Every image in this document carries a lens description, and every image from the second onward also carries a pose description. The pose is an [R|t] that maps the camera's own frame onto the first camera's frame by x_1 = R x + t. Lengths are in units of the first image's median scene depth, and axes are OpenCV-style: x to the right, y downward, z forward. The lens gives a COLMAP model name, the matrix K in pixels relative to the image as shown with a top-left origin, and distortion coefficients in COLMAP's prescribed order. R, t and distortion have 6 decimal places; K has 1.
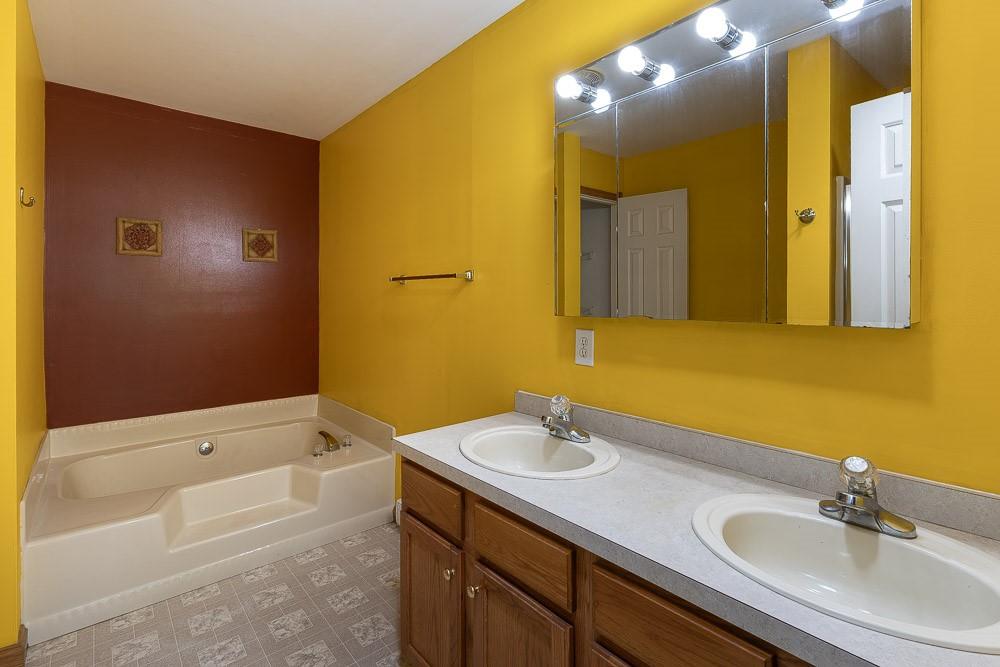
lens RADIAL K [[469.2, 0, 498.7], [0, 469.2, 331.7], [0, 0, 1]] dist [0.001099, 0.000184]
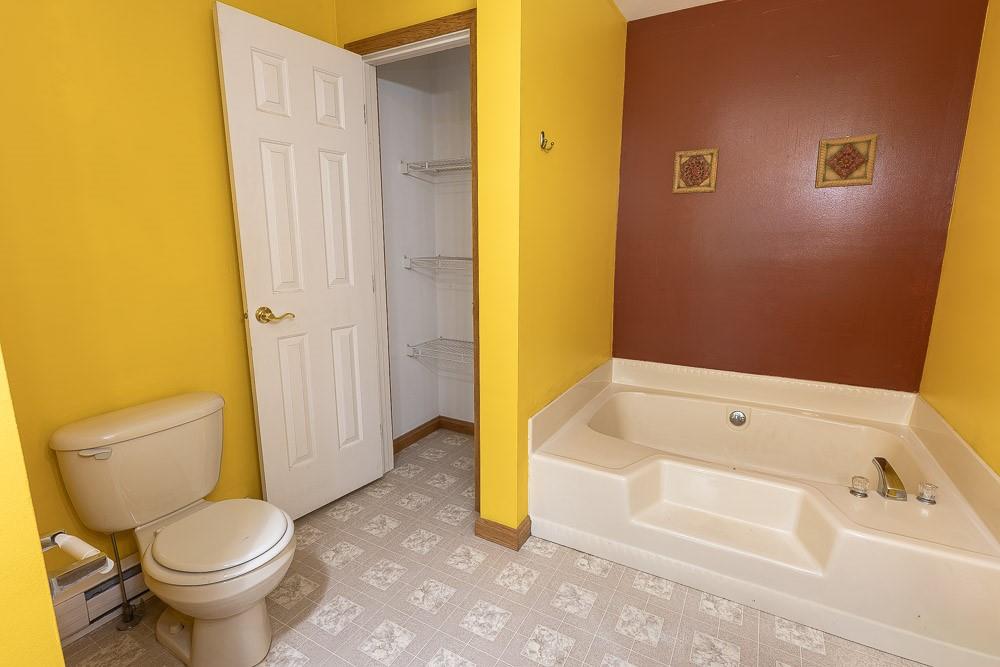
lens RADIAL K [[469.2, 0, 498.7], [0, 469.2, 331.7], [0, 0, 1]] dist [0.001099, 0.000184]
pose [[0.339459, 0.175725, -0.924061, -0.007010], [-0.065543, 0.984426, 0.163127, -0.021887], [0.938335, 0.005191, 0.345690, 0.344666]]
